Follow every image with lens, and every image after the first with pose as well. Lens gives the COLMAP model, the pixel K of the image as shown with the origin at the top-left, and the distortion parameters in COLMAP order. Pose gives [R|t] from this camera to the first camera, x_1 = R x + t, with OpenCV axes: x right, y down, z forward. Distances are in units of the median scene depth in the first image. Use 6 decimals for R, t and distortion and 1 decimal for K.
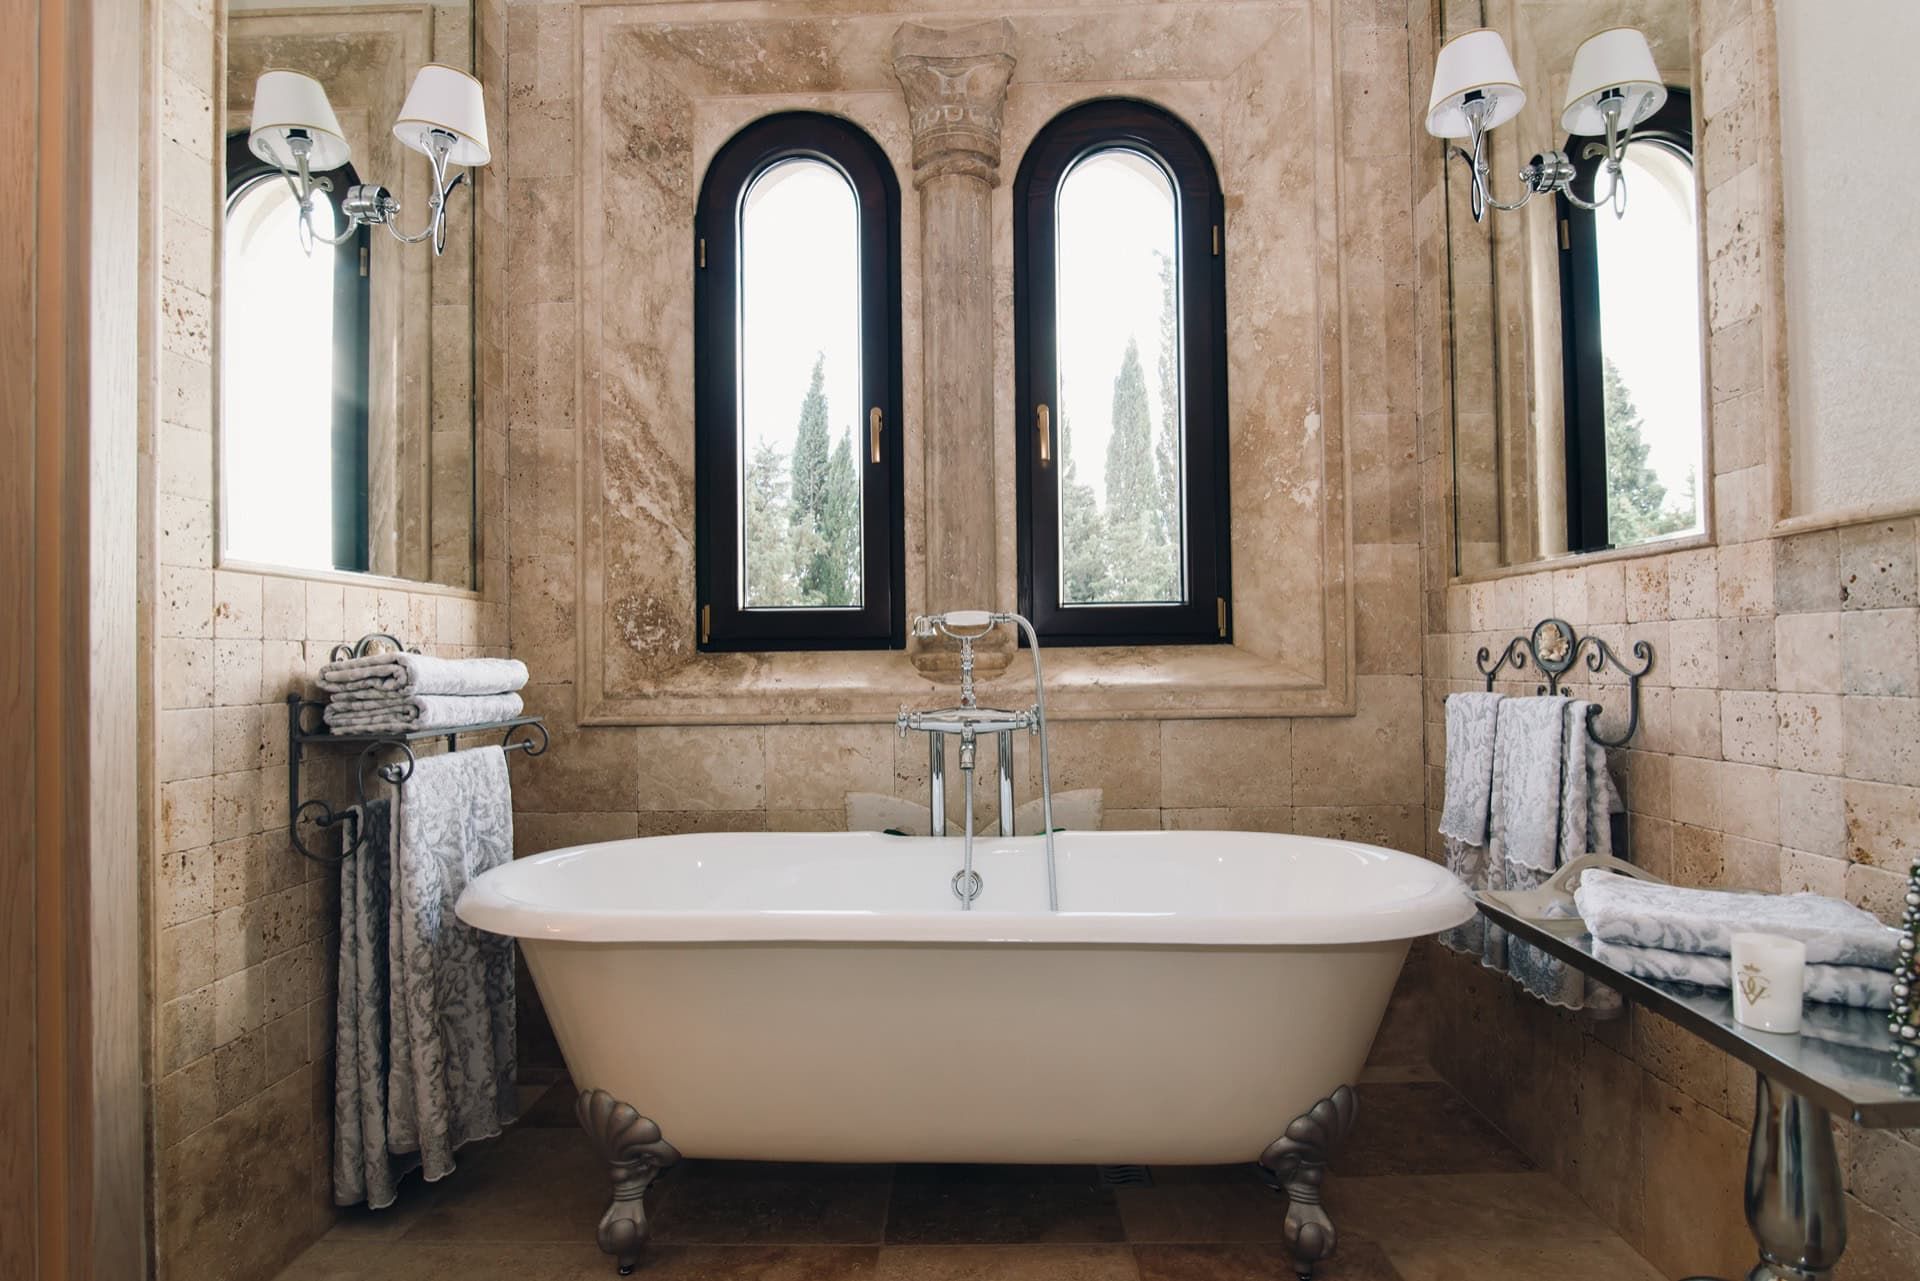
lens RADIAL K [[983.0, 0, 960.0], [0, 983.0, 640.5], [0, 0, 1]] dist [-0.018287, 0.000236]
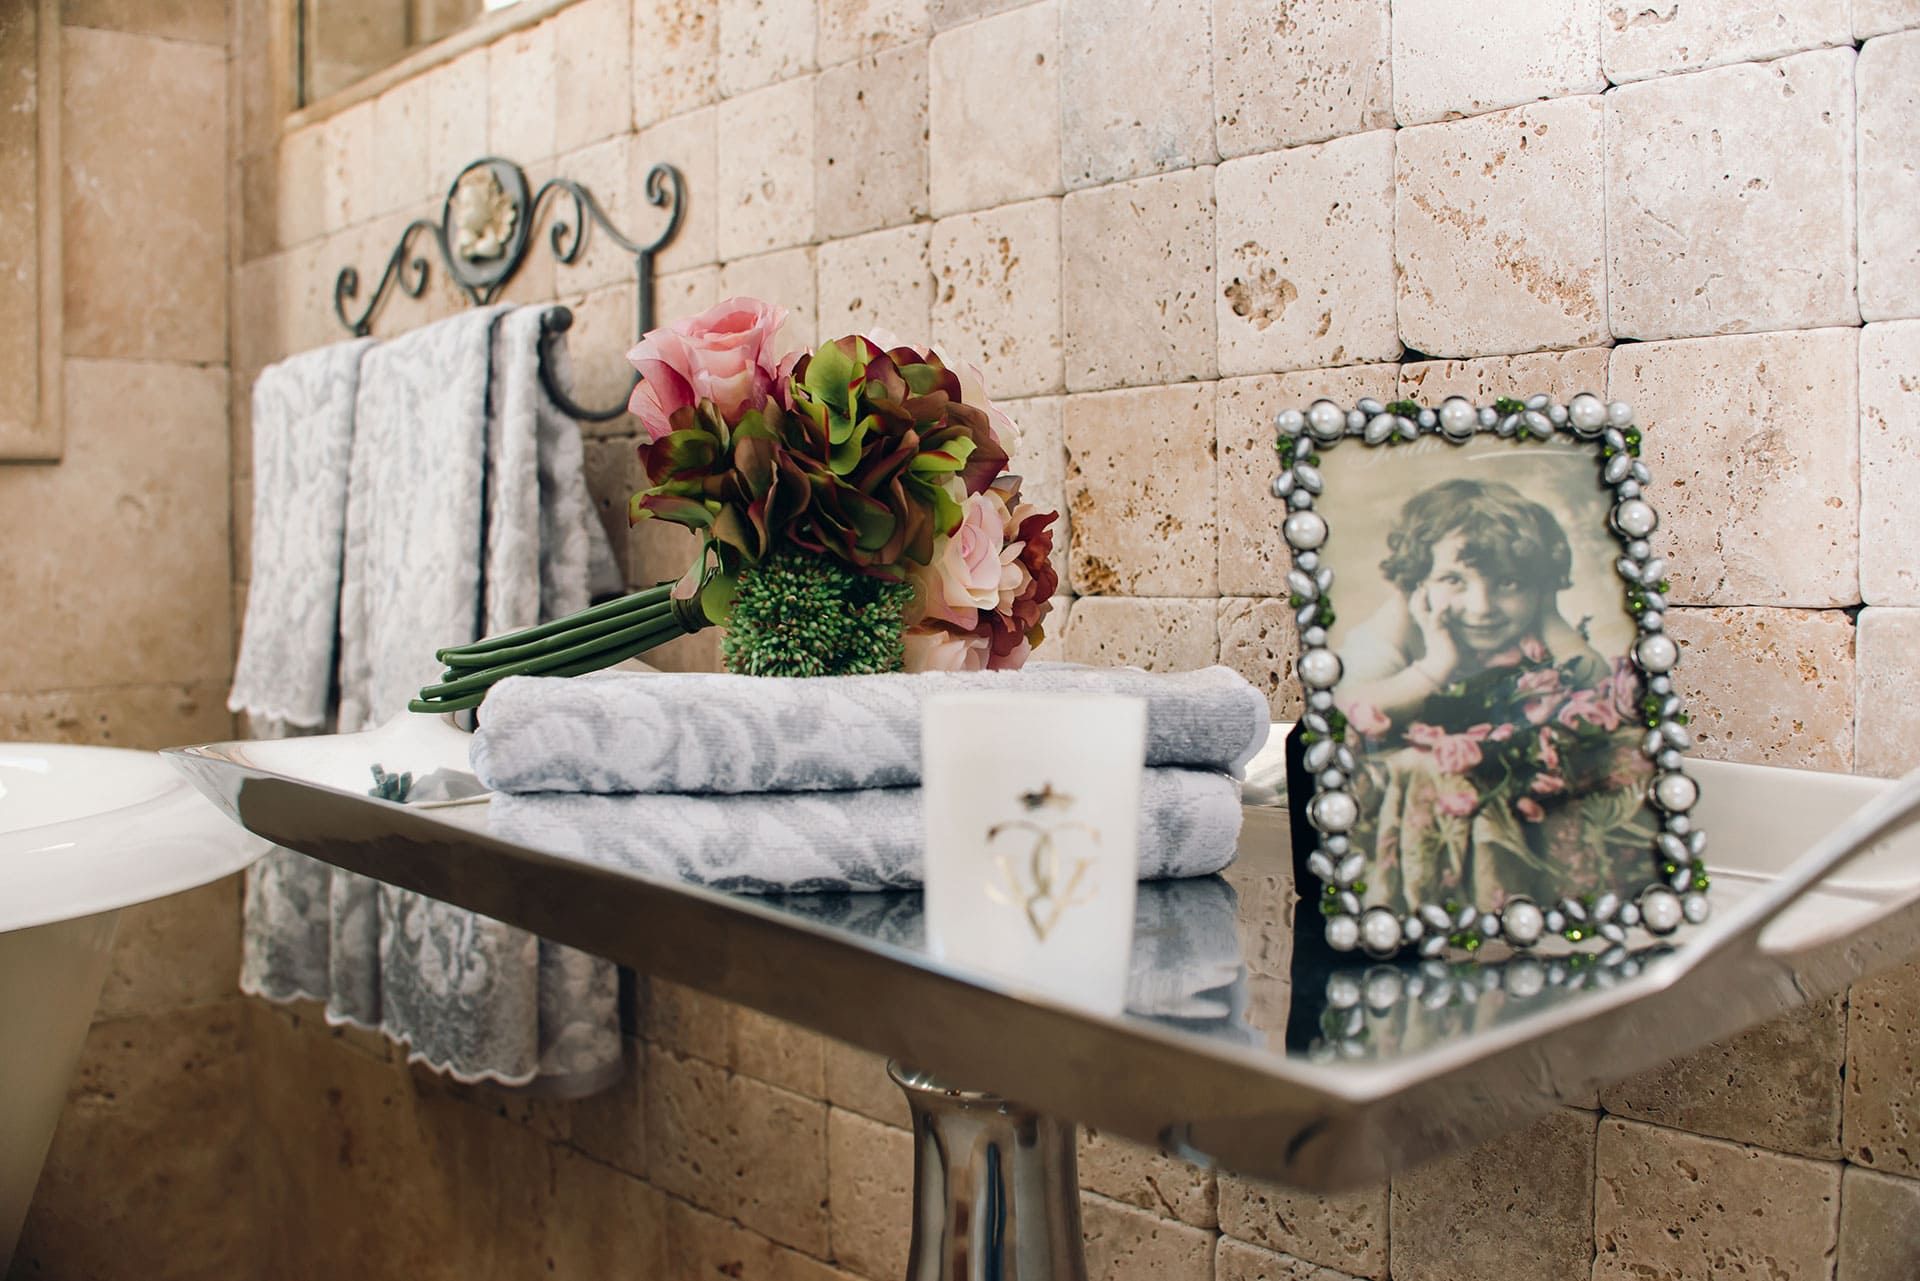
lens RADIAL K [[1986.7, 0, 924.0], [0, 1986.7, 641.1], [0, 0, 1]] dist [-0.244368, 0.269619]
pose [[0.747863, -0.032884, 0.663038, 0.226935], [-0.012418, 0.997905, 0.063498, 0.141556], [-0.663736, -0.055722, 0.745888, 0.298191]]
